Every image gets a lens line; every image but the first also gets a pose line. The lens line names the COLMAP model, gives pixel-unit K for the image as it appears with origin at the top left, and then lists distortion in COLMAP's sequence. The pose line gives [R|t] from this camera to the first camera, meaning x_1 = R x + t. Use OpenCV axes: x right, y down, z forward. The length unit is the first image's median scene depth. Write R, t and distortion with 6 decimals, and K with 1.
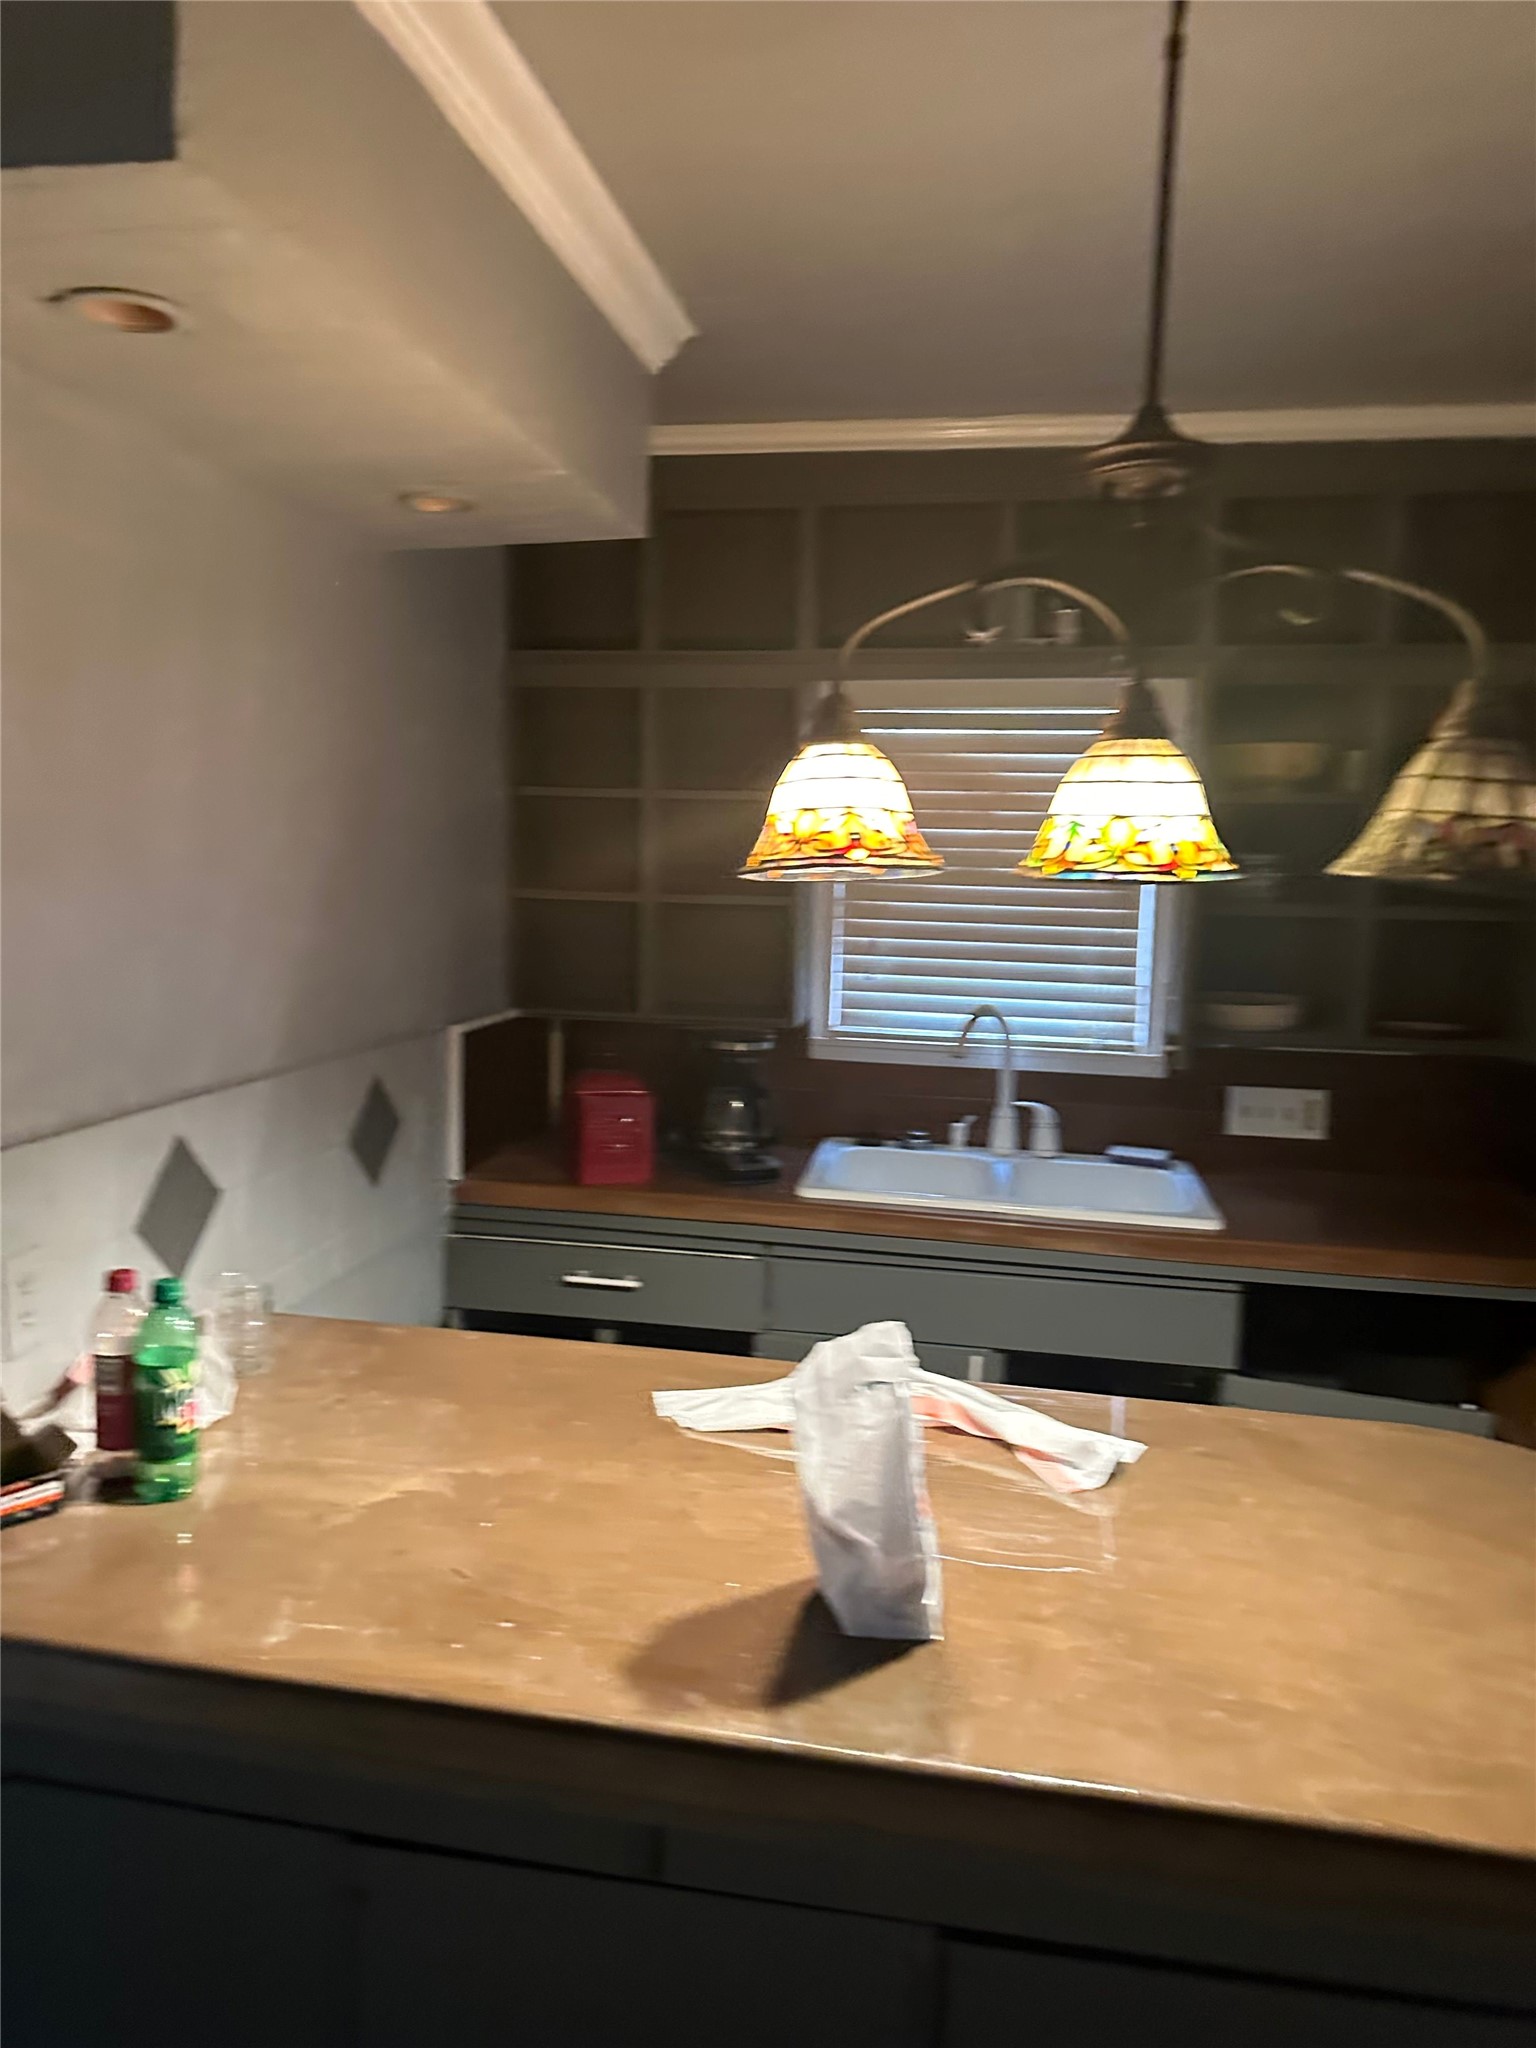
lens RADIAL K [[1435.4, 0, 760.7], [0, 1435.4, 1026.7], [0, 0, 1]] dist [0.033774, -0.036558]
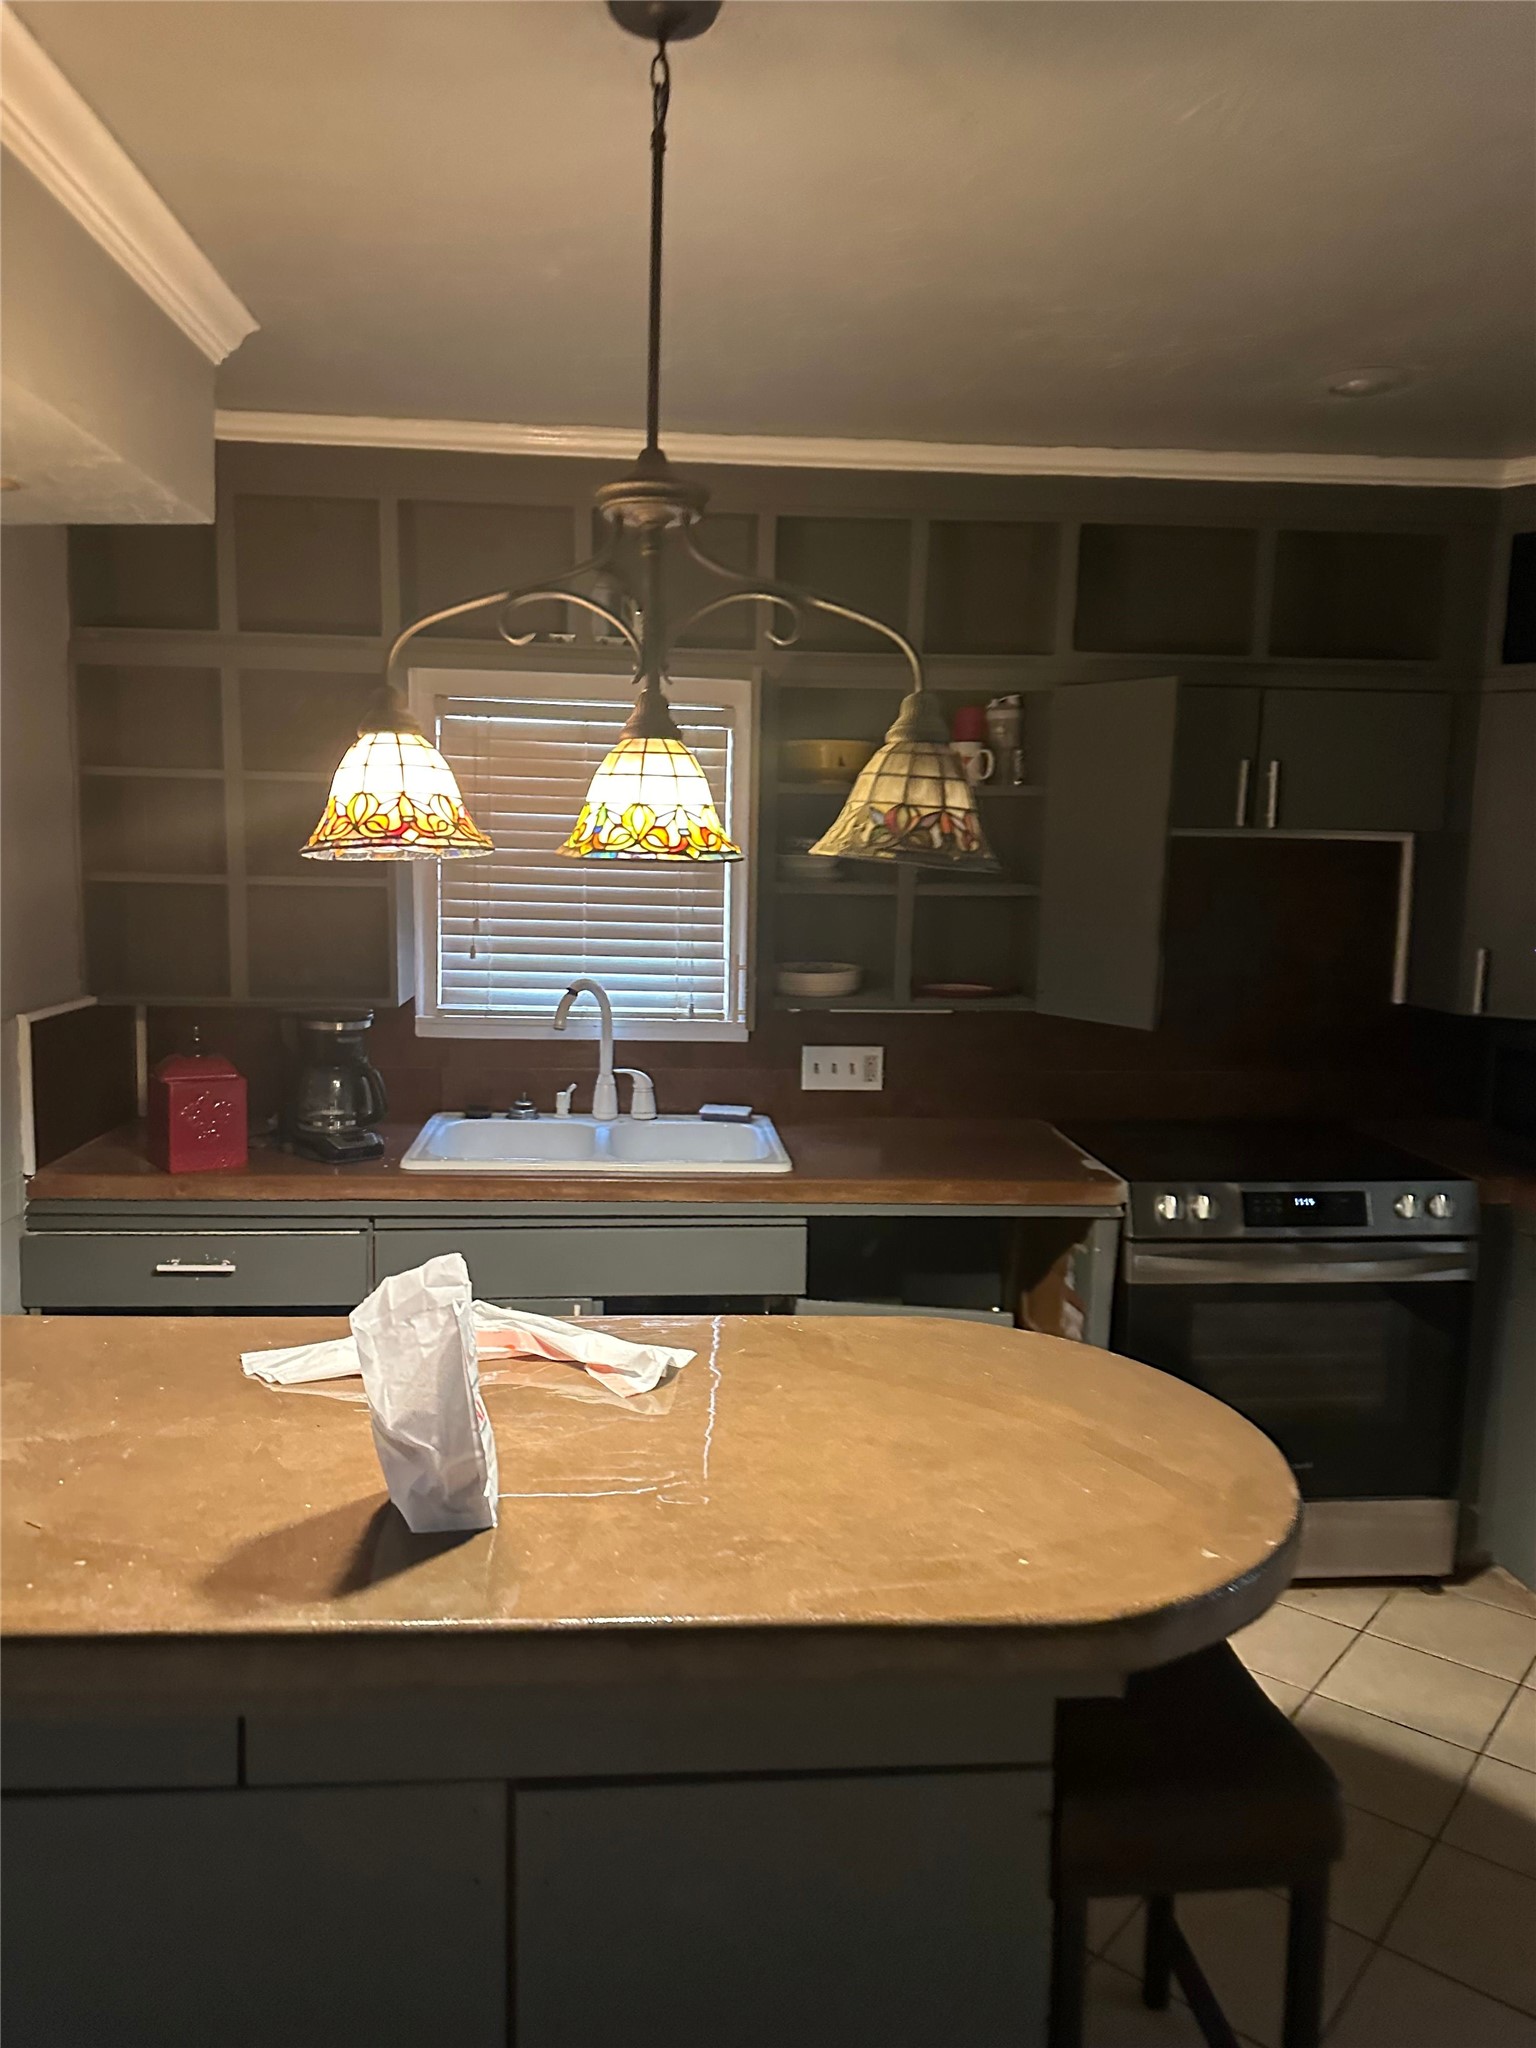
lens RADIAL K [[1435.4, 0, 785.3], [0, 1435.4, 1018.4], [0, 0, 1]] dist [0.033774, -0.036558]
pose [[0.964405, -0.033869, 0.262253, 0.046536], [0.032294, 0.999425, 0.010315, 0.016041], [-0.262451, -0.001478, 0.964944, -0.127188]]
